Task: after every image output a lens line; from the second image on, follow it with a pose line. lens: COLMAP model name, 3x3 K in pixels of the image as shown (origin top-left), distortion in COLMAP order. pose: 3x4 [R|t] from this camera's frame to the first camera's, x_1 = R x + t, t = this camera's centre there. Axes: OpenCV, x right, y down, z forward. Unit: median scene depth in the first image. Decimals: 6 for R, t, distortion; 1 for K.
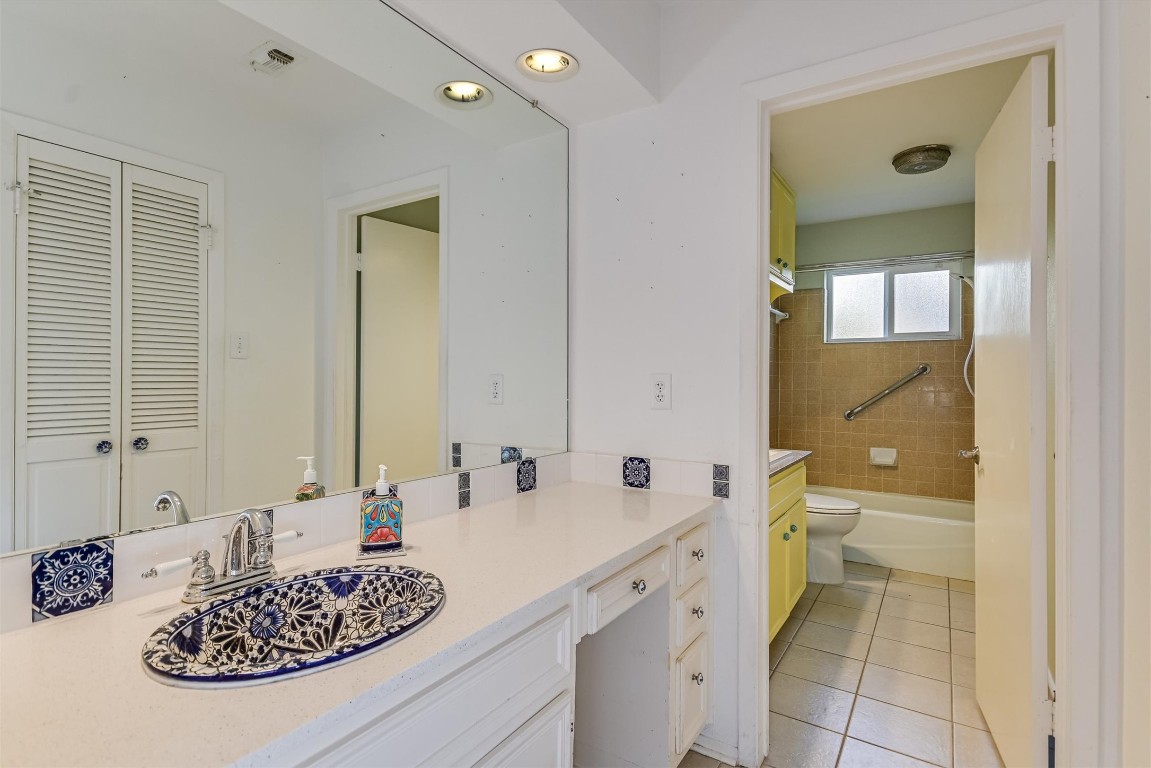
lens RADIAL K [[558.6, 0, 575.5], [0, 558.6, 384.0], [0, 0, 1]] dist [0.002366, 0.000294]
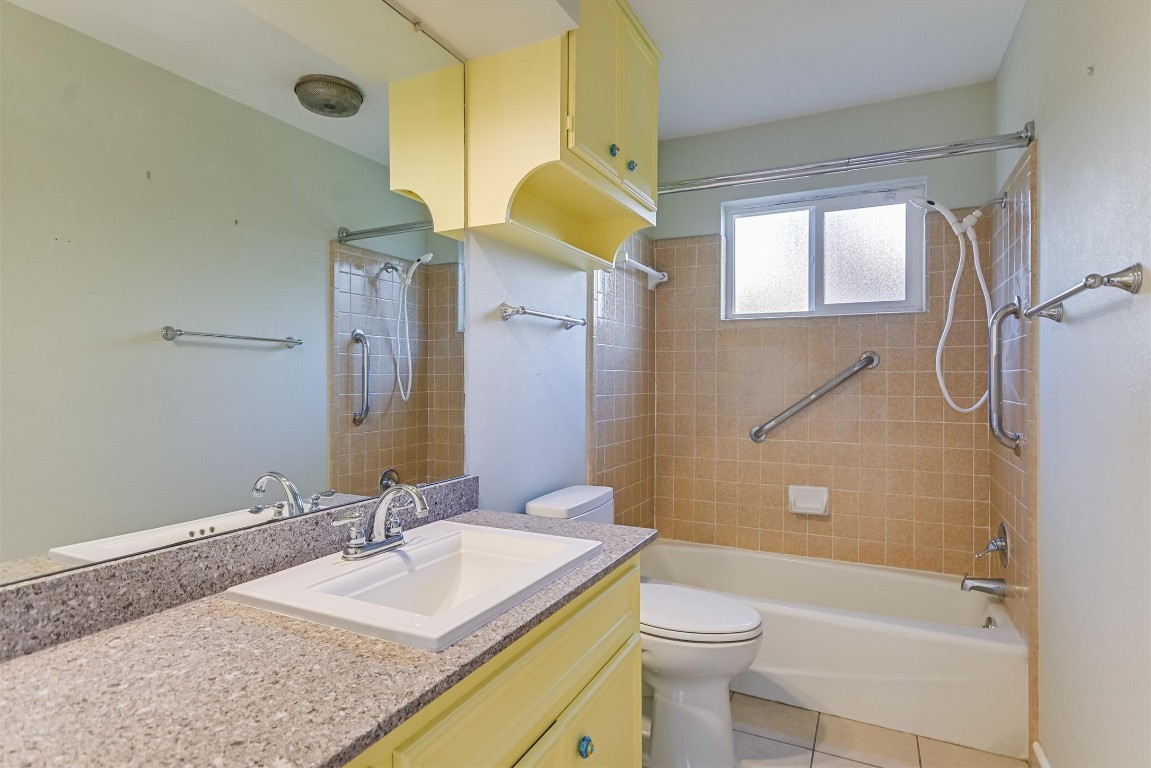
lens RADIAL K [[599.0, 0, 575.5], [0, 599.0, 384.0], [0, 0, 1]] dist [0.000141, -0.000112]
pose [[0.993062, -0.004835, 0.117492, 0.209598], [0.004746, 0.999988, 0.001035, -0.002221], [-0.117496, -0.000470, 0.993073, 0.358064]]
